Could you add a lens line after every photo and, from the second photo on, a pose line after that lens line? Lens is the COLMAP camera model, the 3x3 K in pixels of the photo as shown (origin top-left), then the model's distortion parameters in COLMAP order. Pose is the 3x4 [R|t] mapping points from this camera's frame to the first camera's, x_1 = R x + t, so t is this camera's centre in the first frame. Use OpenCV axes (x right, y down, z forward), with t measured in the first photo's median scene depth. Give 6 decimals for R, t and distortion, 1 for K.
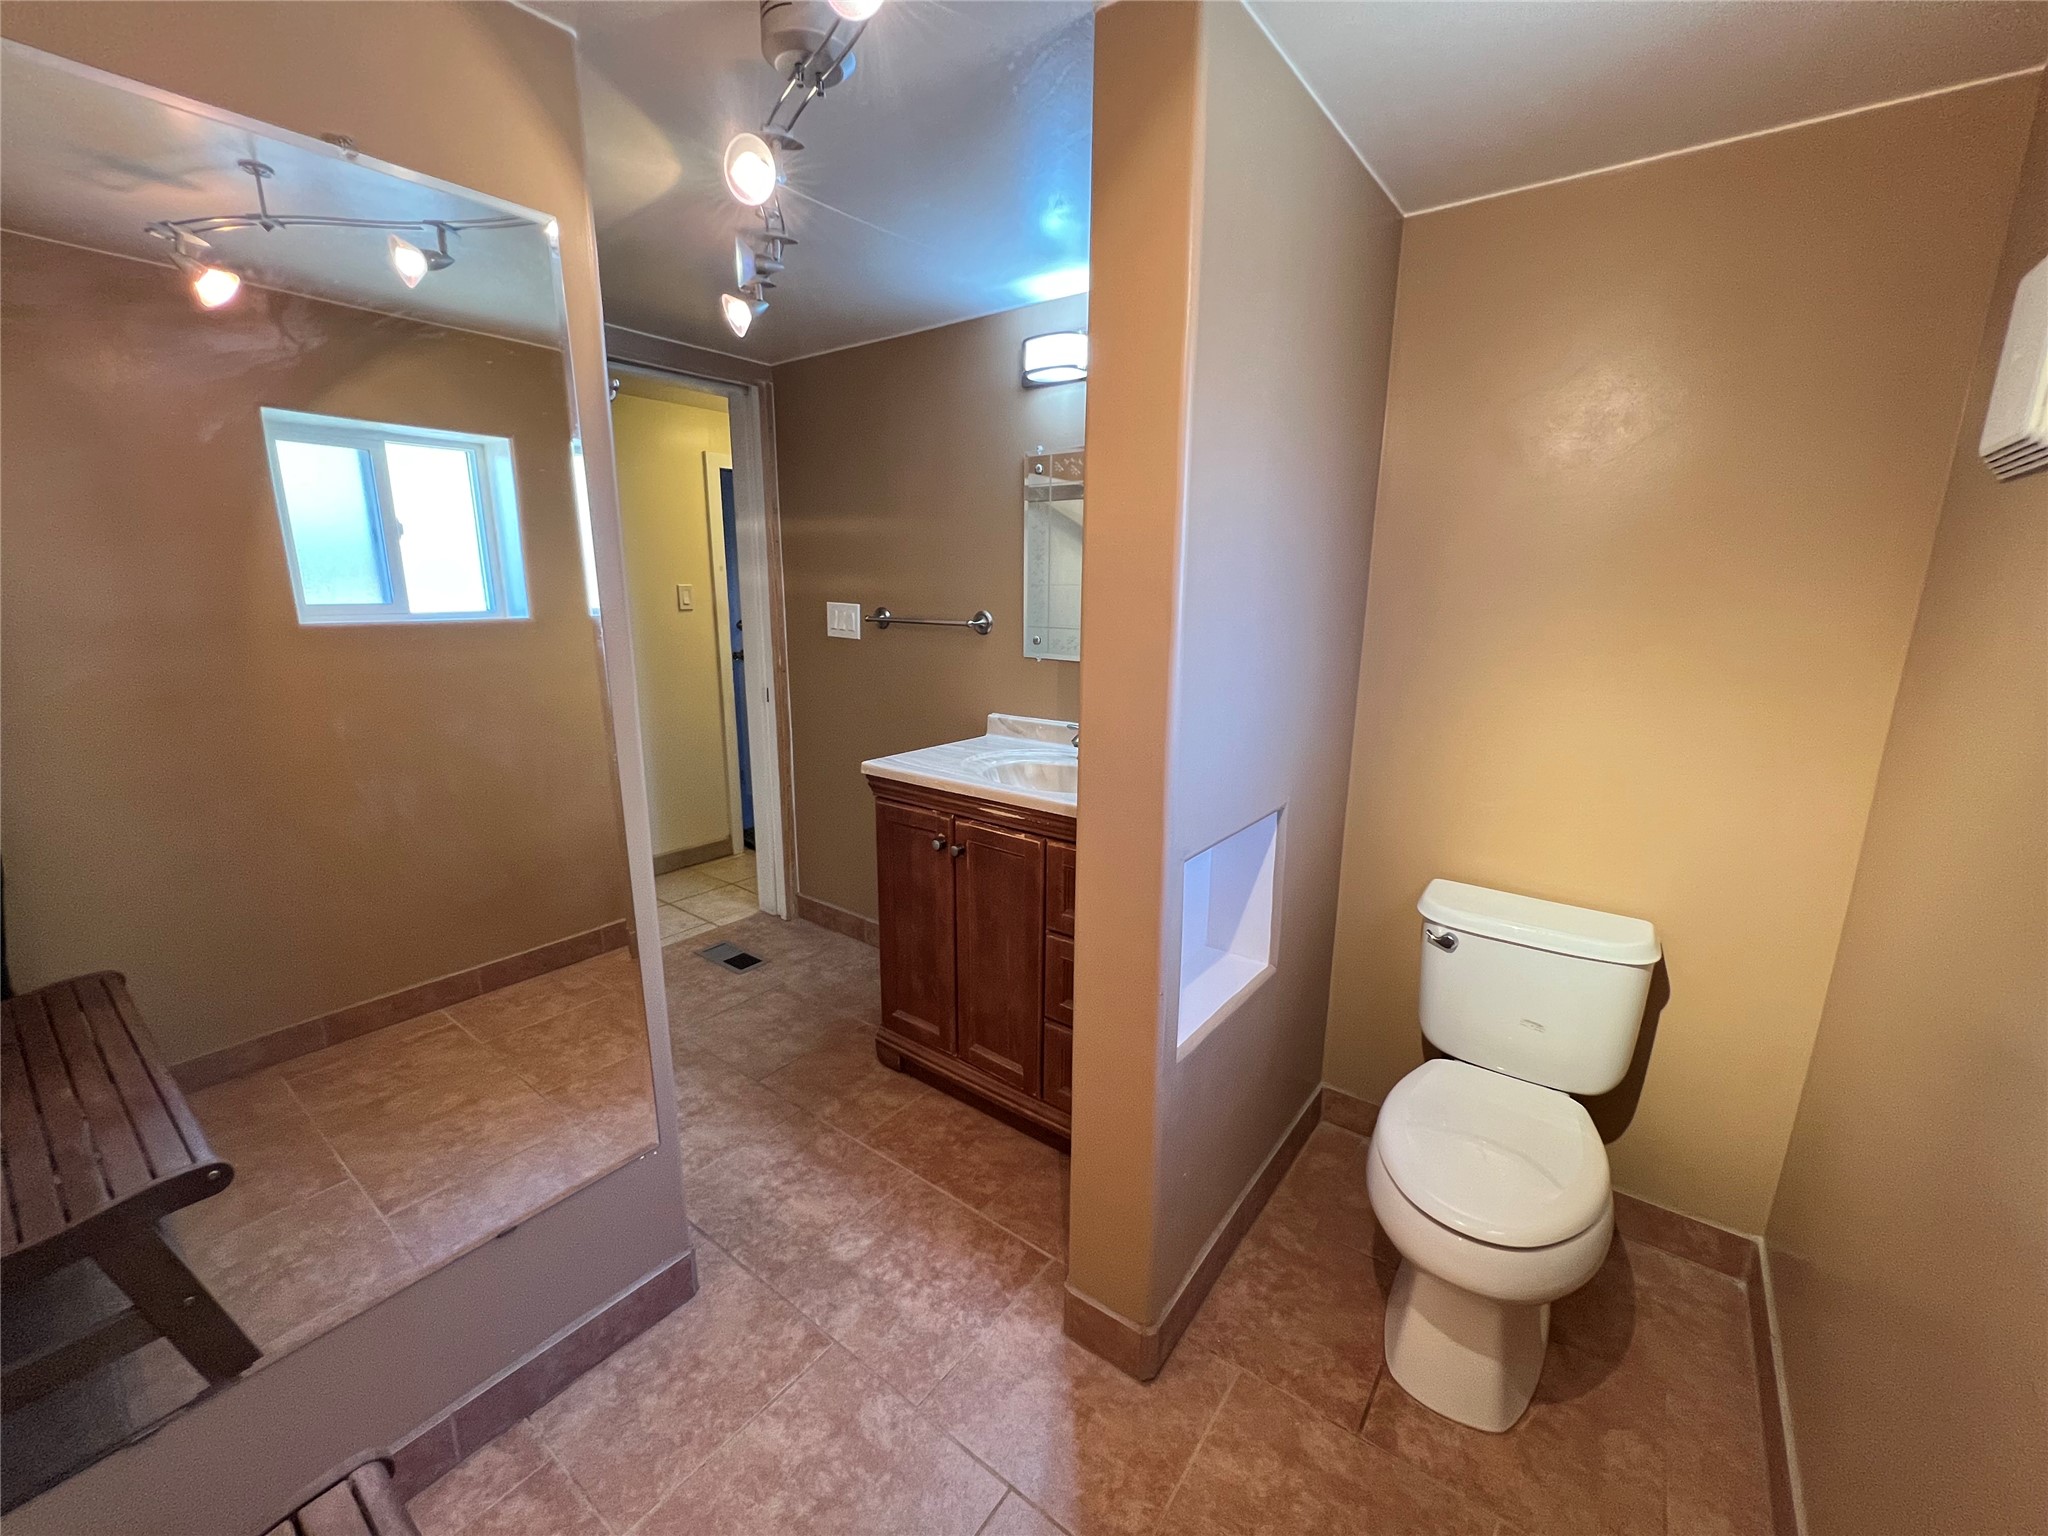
lens RADIAL K [[826.6, 0, 1024.0], [0, 826.6, 768.0], [0, 0, 1]] dist [-0.000301, -0.000097]
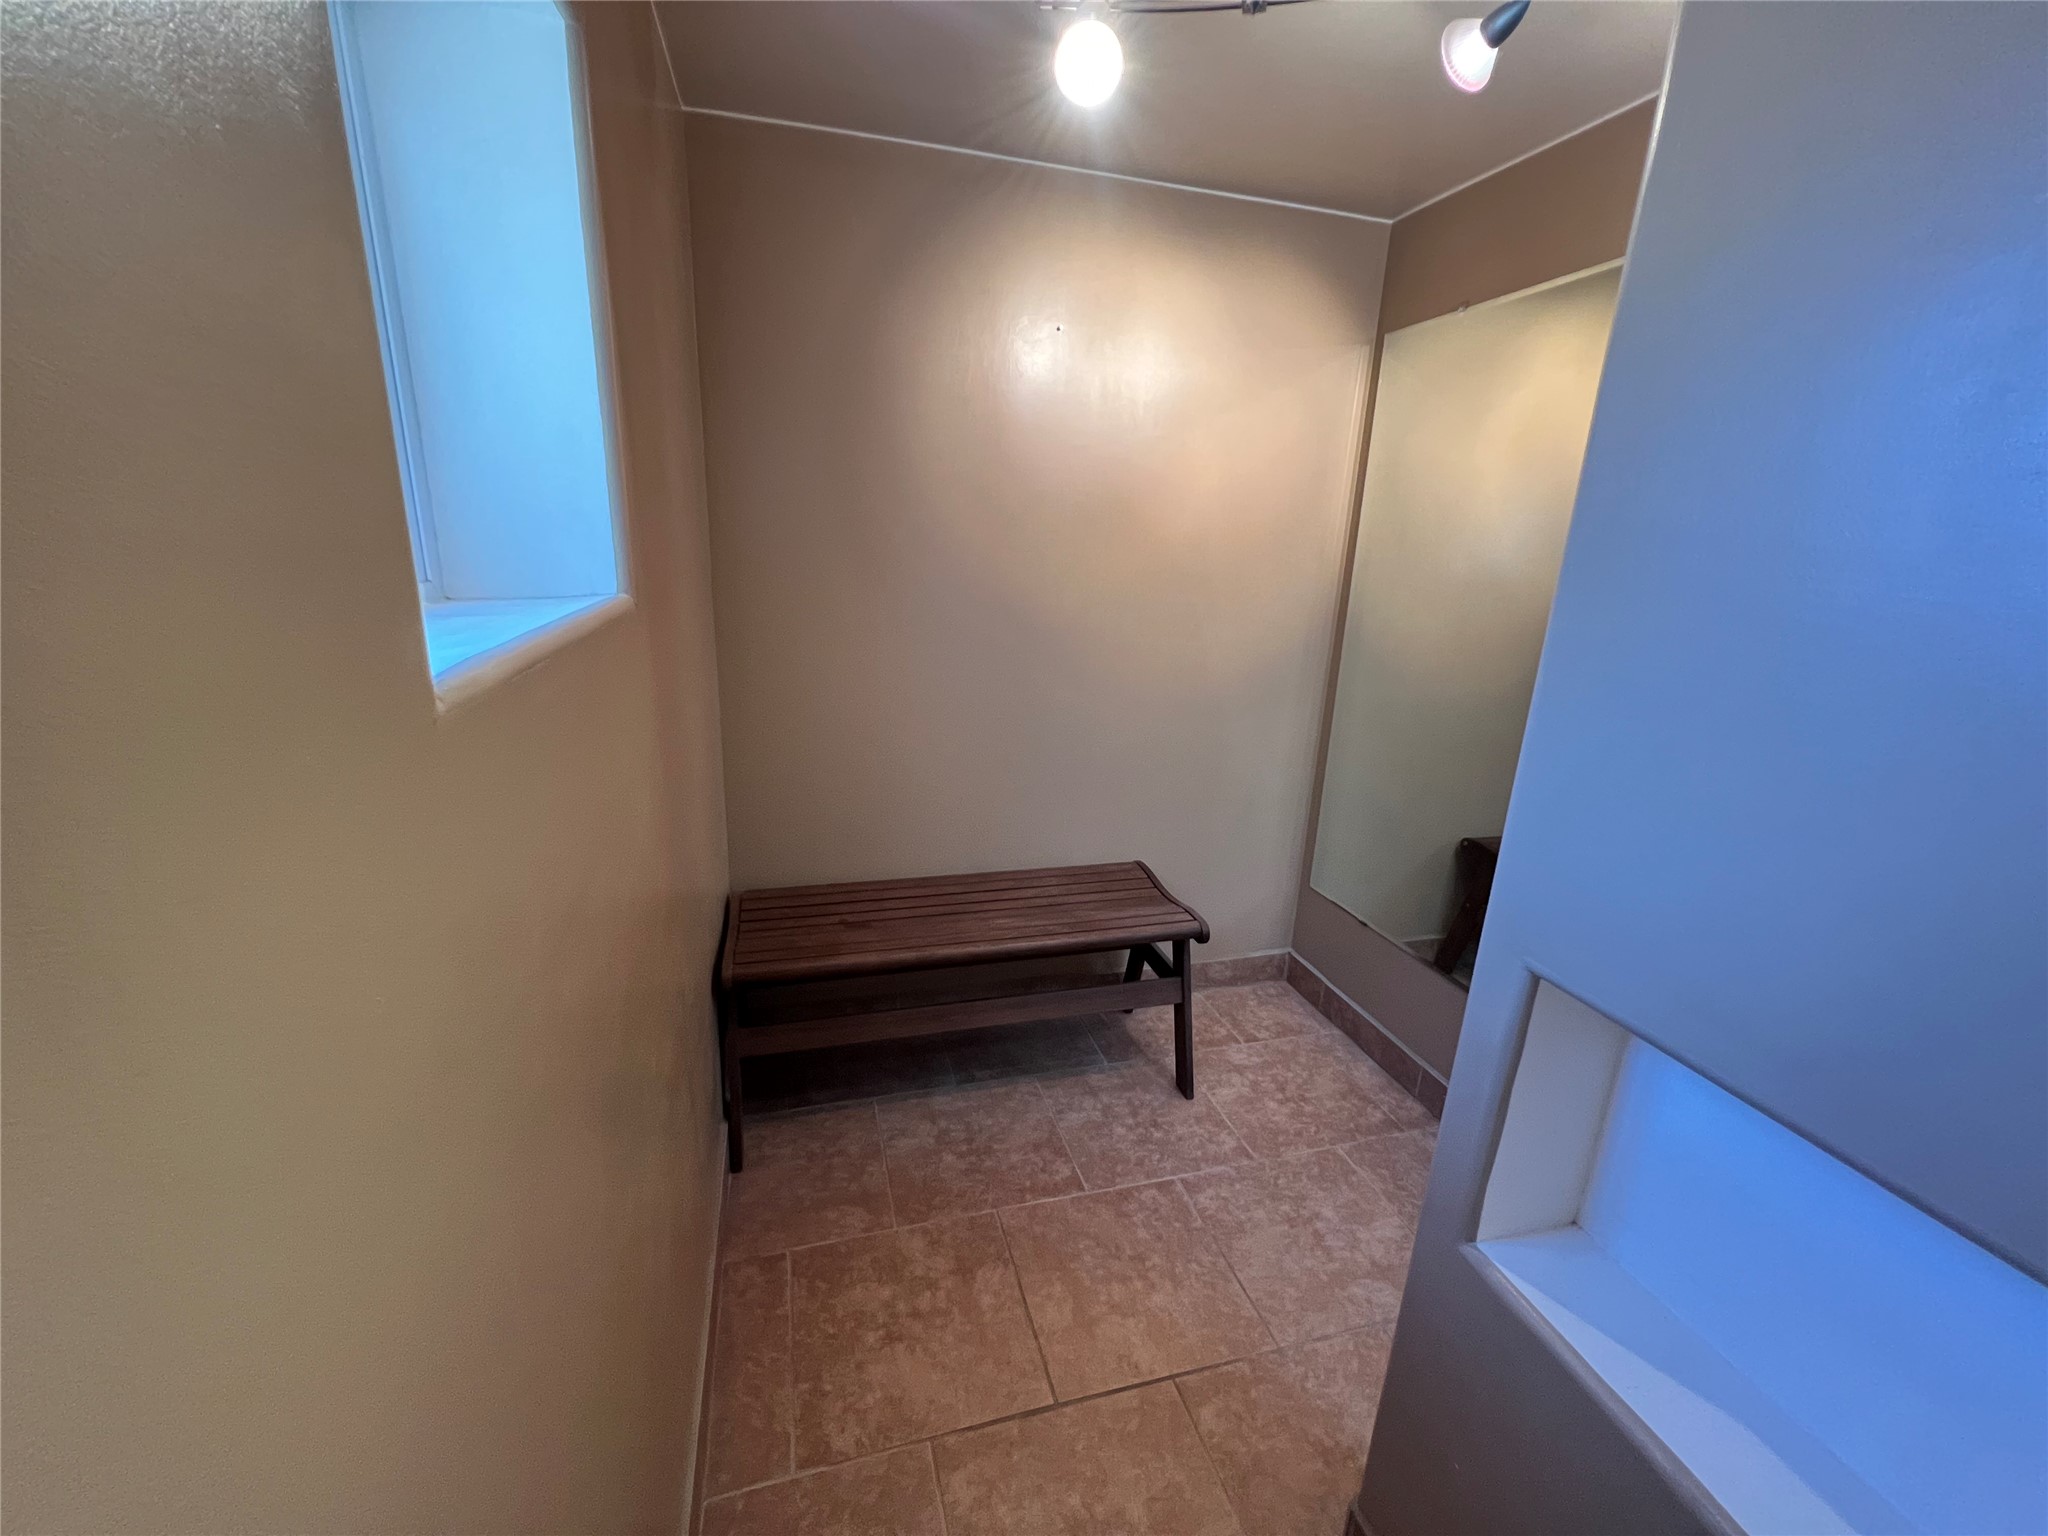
lens RADIAL K [[816.8, 0, 1024.0], [0, 816.8, 768.0], [0, 0, 1]] dist [0.000562, 0.000034]
pose [[-0.610365, 0.188393, -0.769391, 0.742422], [-0.214032, 0.895953, 0.389176, -0.160402], [0.762657, 0.402213, -0.506536, 0.806175]]
